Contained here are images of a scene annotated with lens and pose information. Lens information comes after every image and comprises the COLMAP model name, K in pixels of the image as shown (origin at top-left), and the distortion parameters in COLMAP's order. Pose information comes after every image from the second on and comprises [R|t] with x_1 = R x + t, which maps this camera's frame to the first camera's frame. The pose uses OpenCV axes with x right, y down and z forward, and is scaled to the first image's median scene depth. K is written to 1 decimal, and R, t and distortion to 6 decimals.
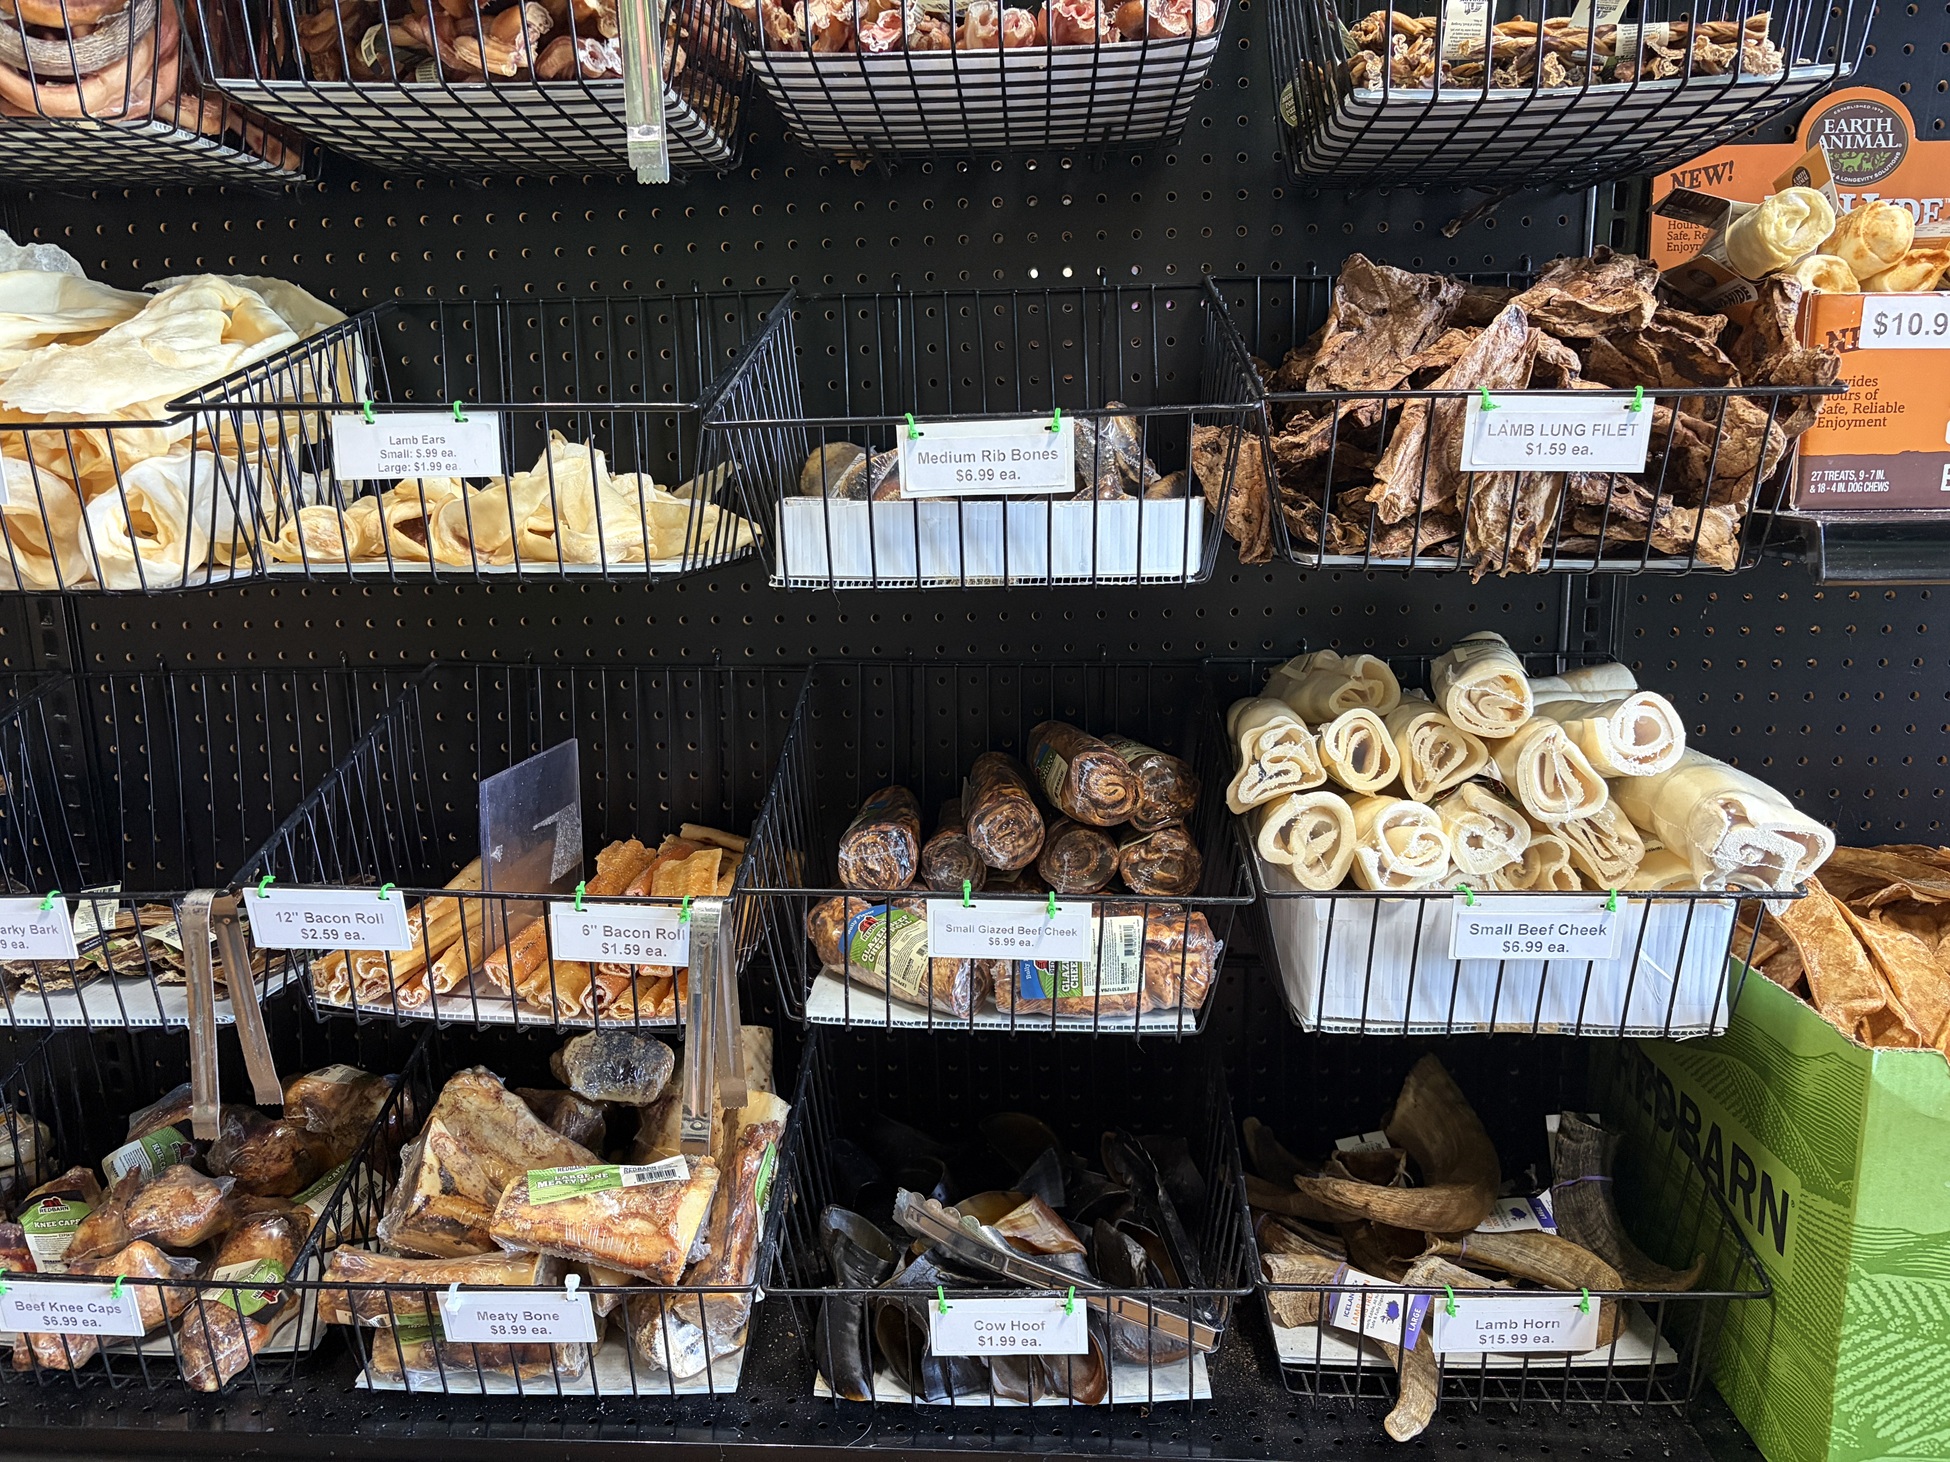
lens RADIAL K [[1503.0, 0, 975.0], [0, 1503.0, 723.0], [0, 0, 1]] dist [0.029287, -0.034203]
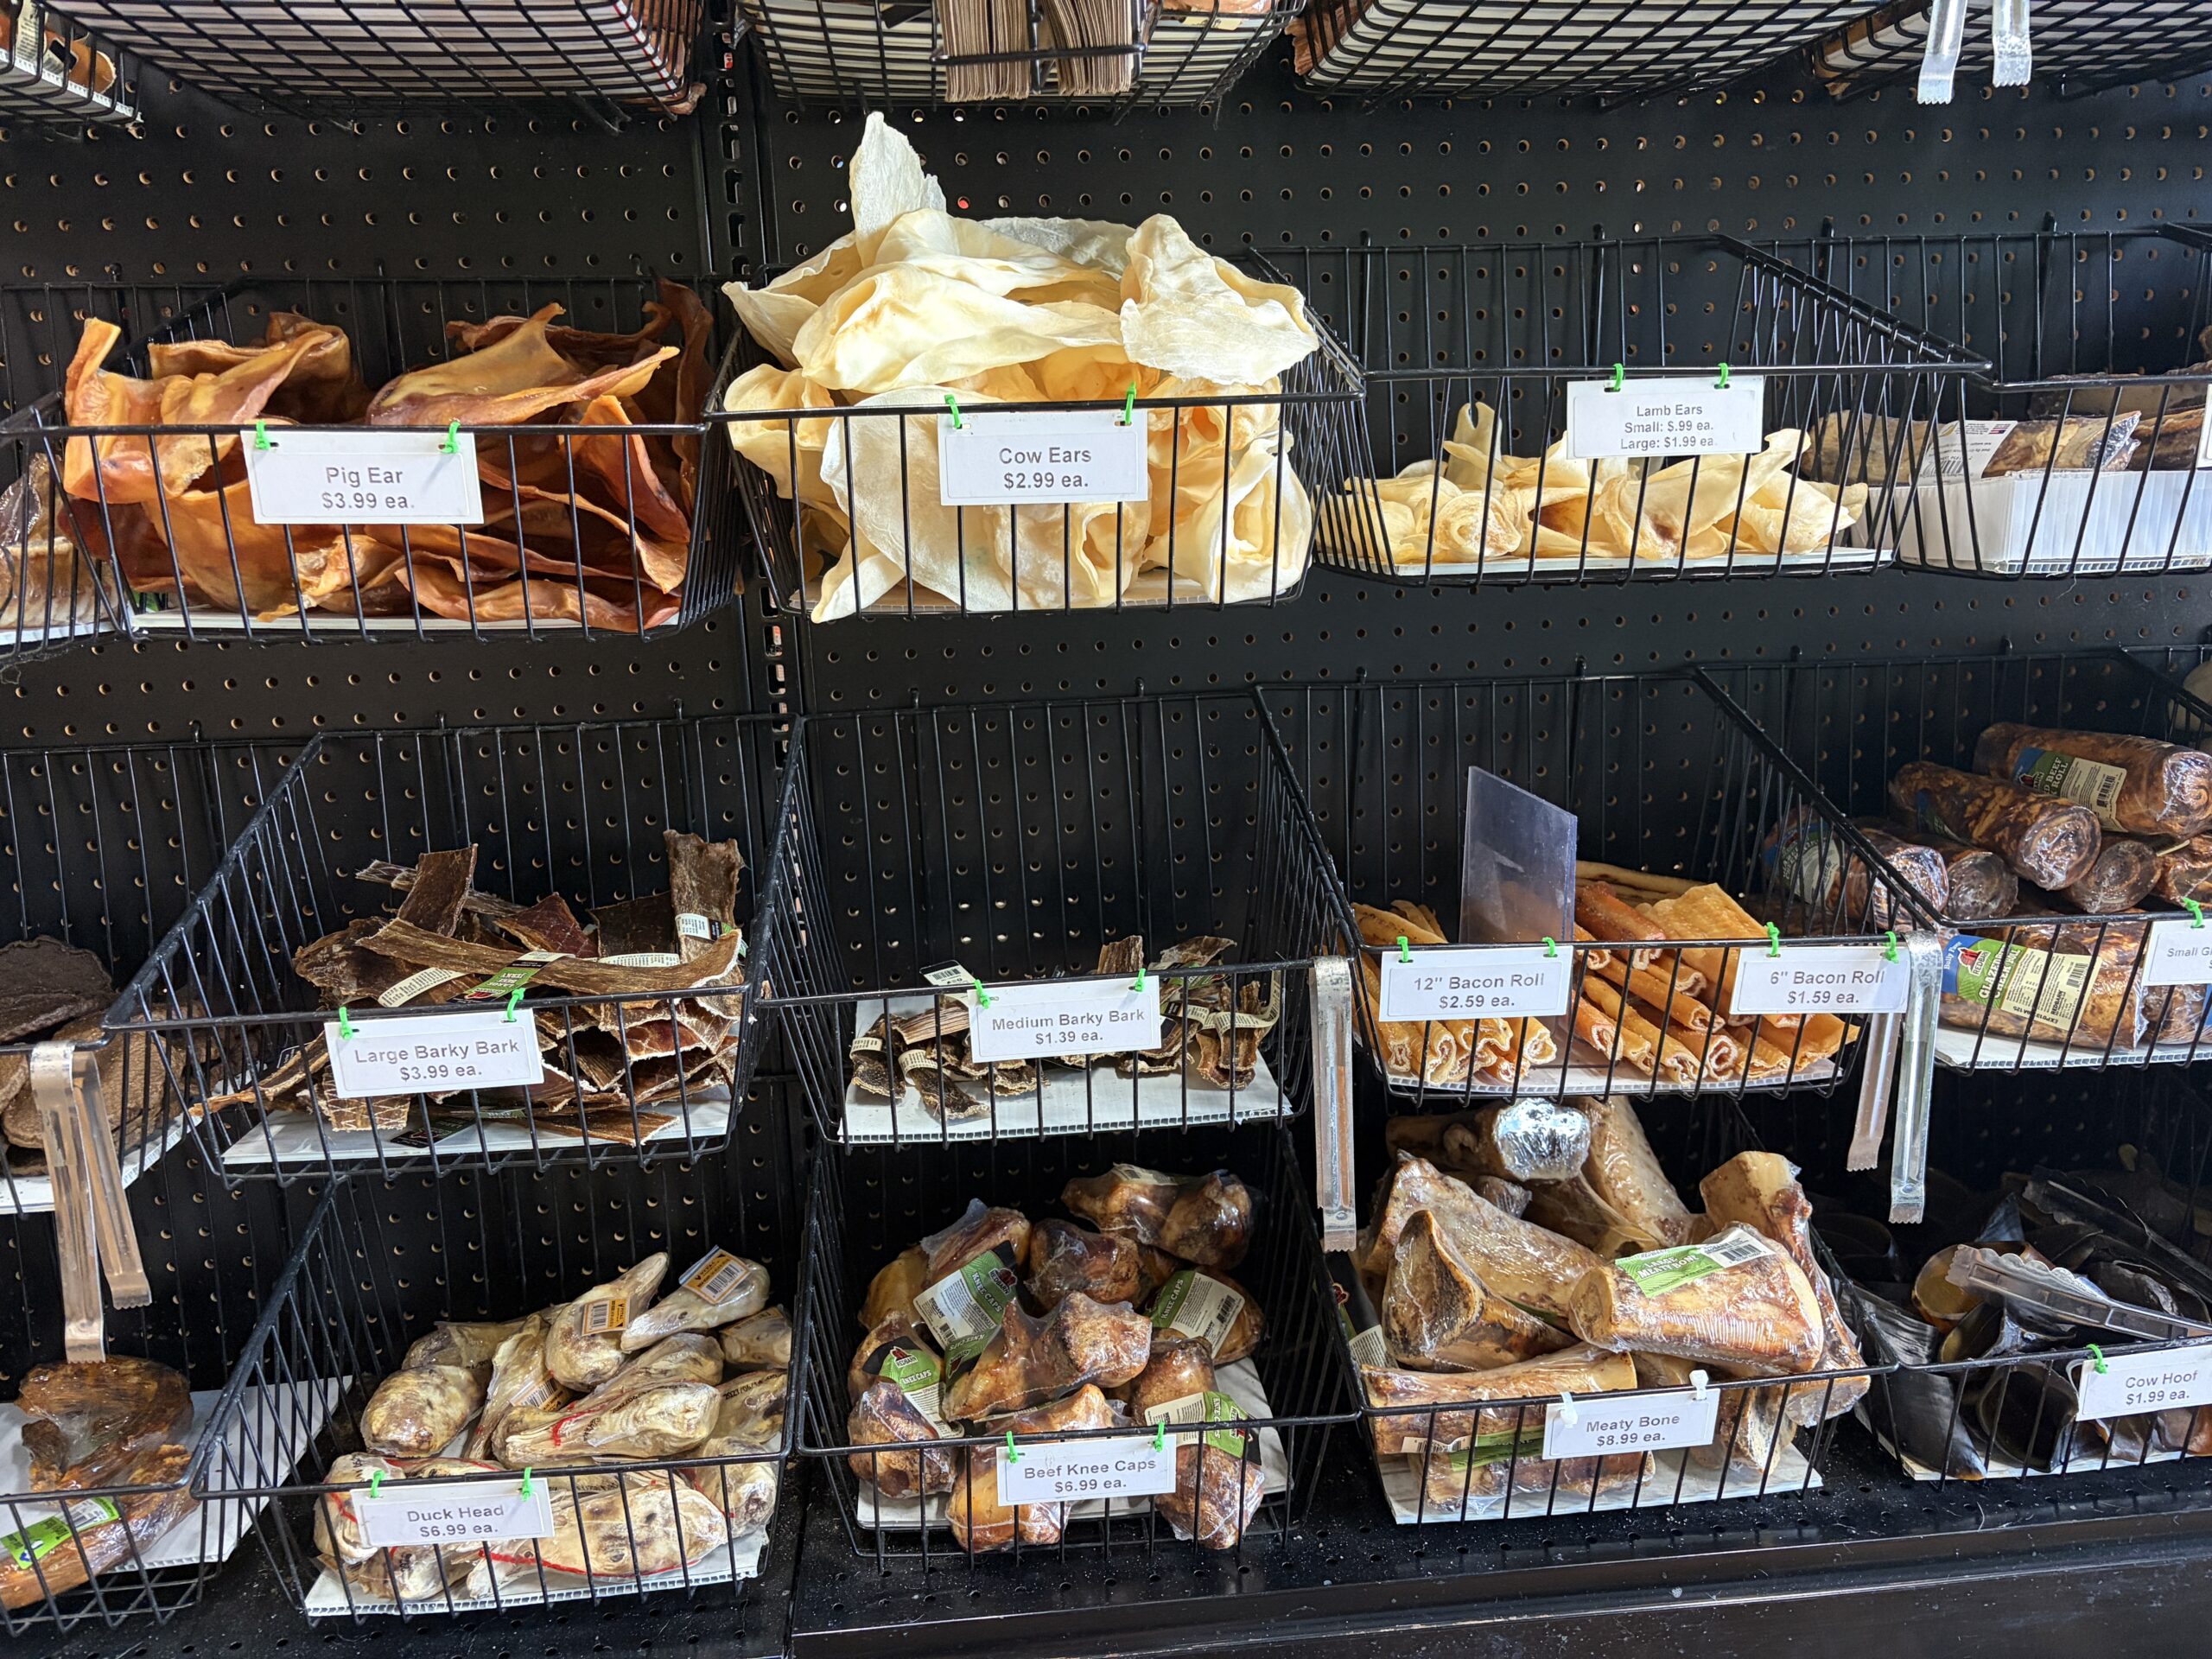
lens RADIAL K [[1704.9, 0, 1106.7], [0, 1704.9, 833.1], [0, 0, 1]] dist [0.029287, -0.034203]
pose [[0.986773, -0.047948, 0.154856, -0.732684], [0.041086, 0.998039, 0.047216, -0.007998], [-0.156817, -0.040230, 0.986808, 0.081037]]
